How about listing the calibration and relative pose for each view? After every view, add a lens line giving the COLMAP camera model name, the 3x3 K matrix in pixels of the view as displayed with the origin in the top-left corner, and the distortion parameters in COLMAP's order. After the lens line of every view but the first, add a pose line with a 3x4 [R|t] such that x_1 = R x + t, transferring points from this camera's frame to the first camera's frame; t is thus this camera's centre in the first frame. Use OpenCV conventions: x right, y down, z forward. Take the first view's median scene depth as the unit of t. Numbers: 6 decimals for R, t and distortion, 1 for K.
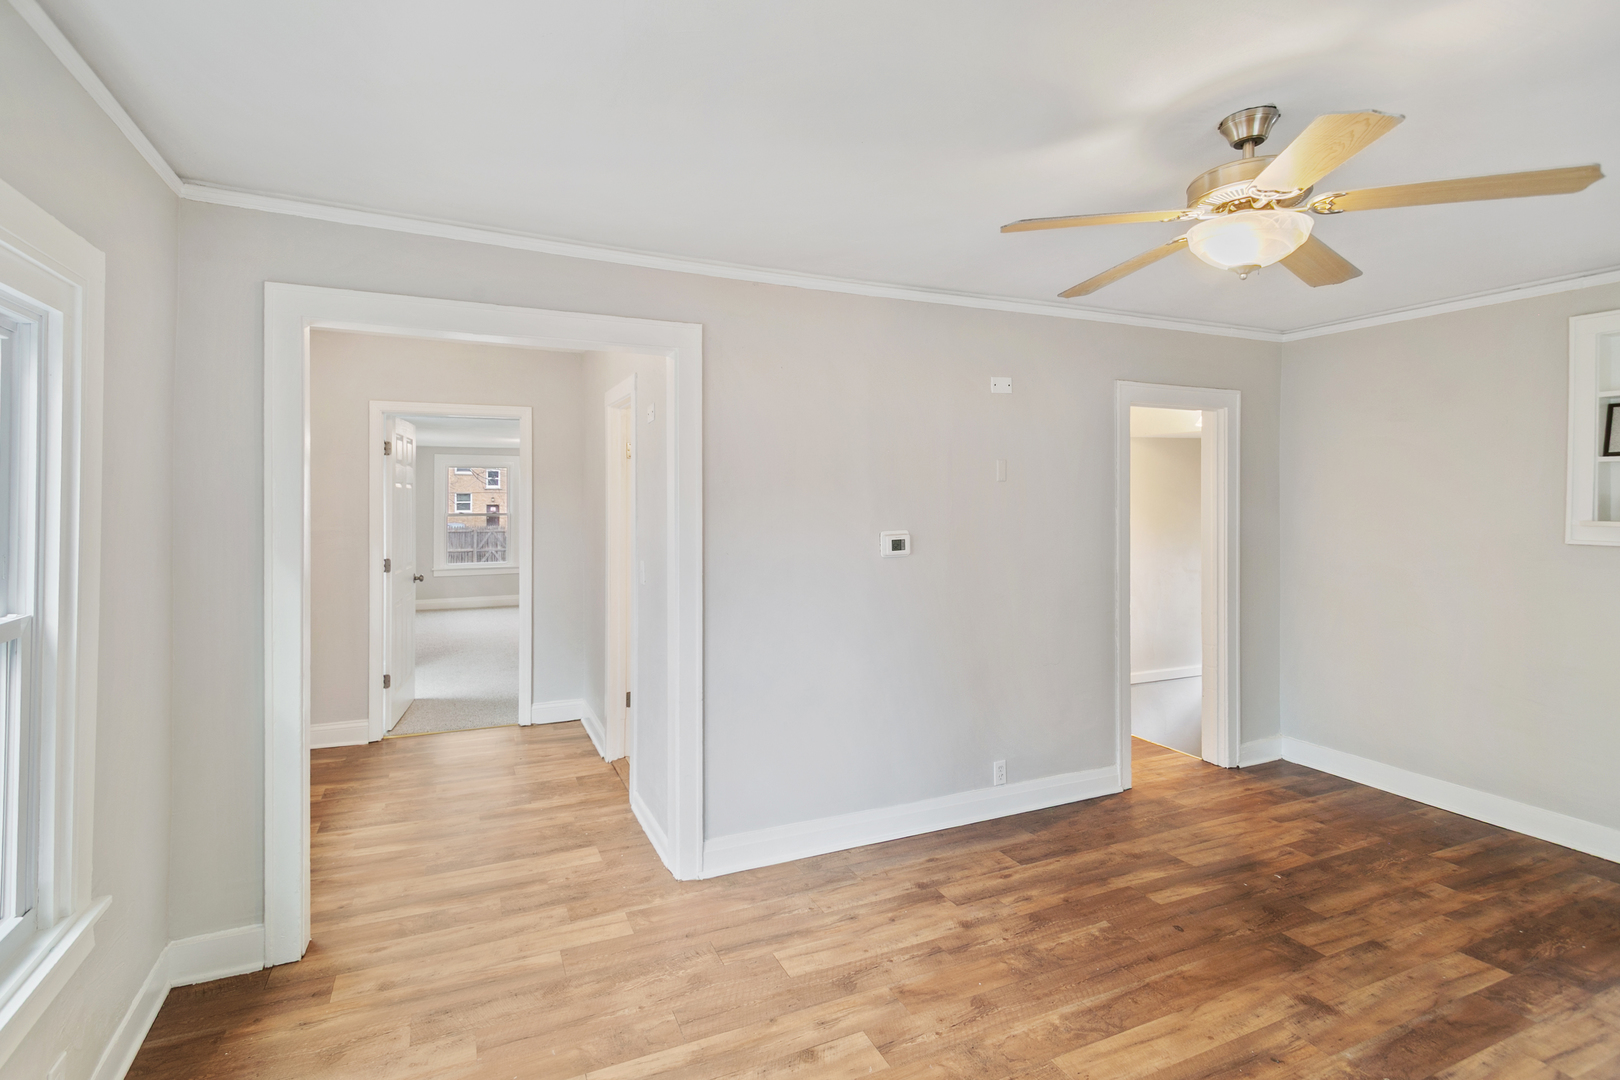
lens RADIAL K [[781.2, 0, 783.7], [0, 781.2, 495.4], [0, 0, 1]] dist [0.009329, -0.000182]
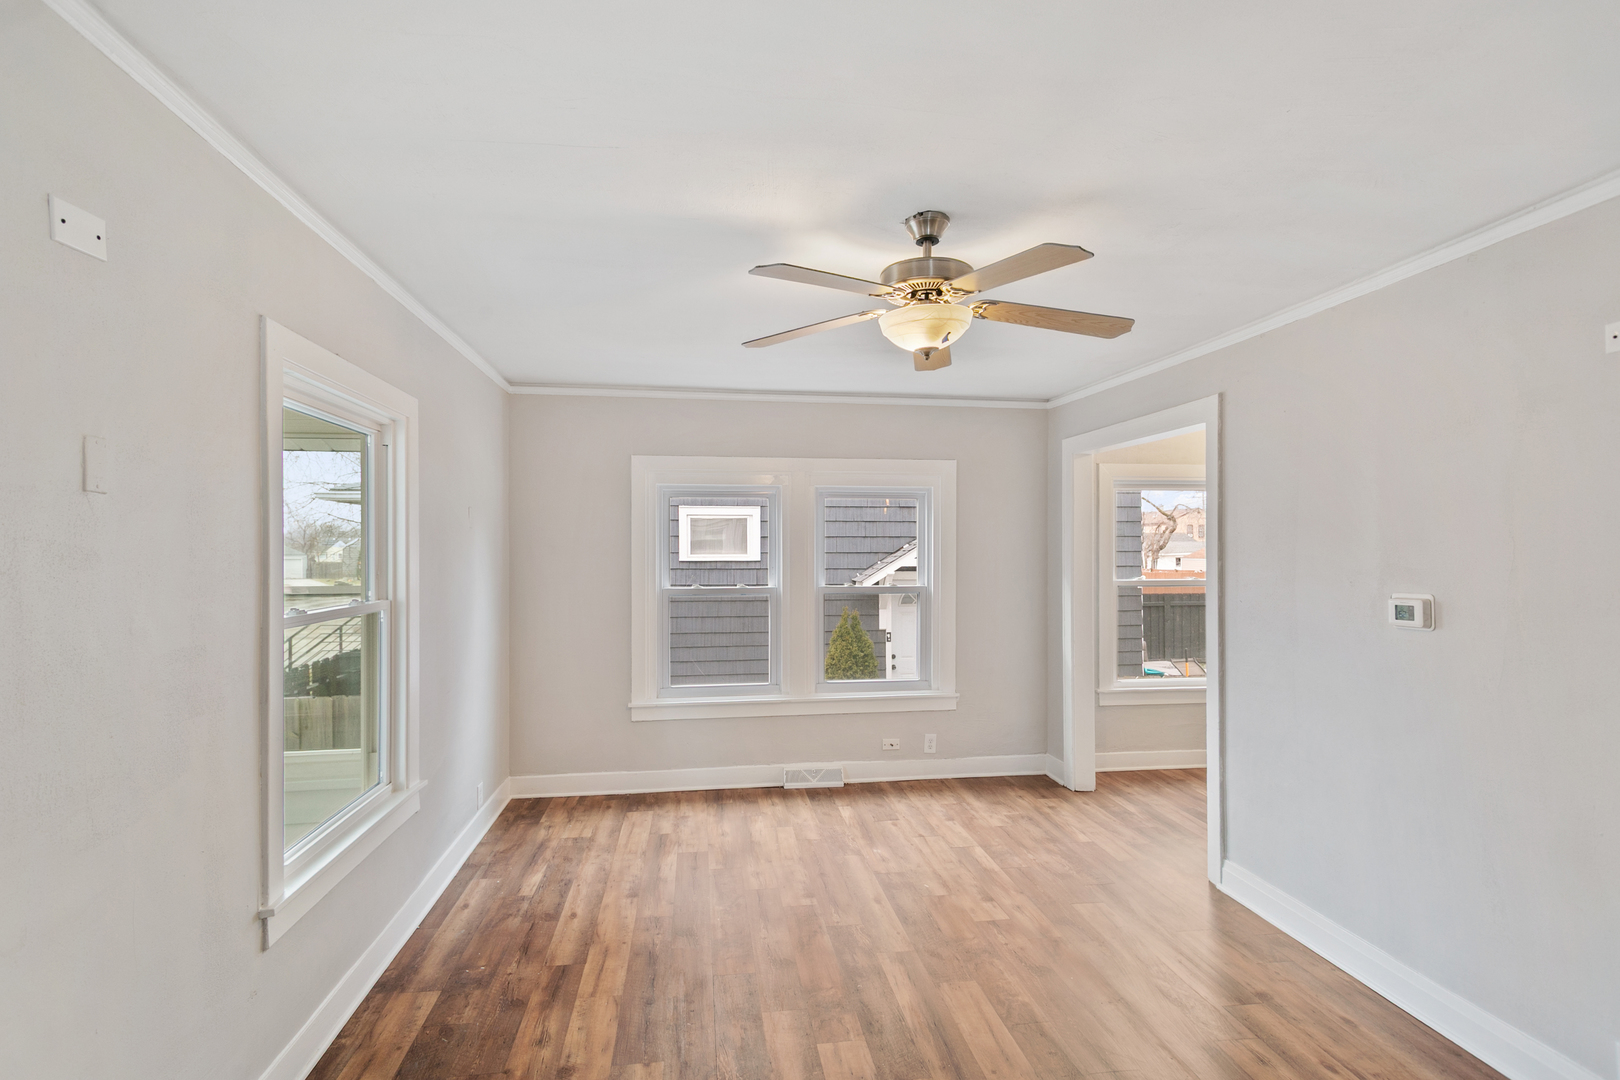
lens RADIAL K [[774.2, 0, 810.0], [0, 774.2, 540.0], [0, 0, 1]] dist [0.000353, -0.000267]
pose [[-0.269661, -0.009358, -0.962910, 1.390566], [-0.000174, 0.999953, -0.009670, 0.002997], [0.962955, -0.002439, -0.269650, 0.912751]]
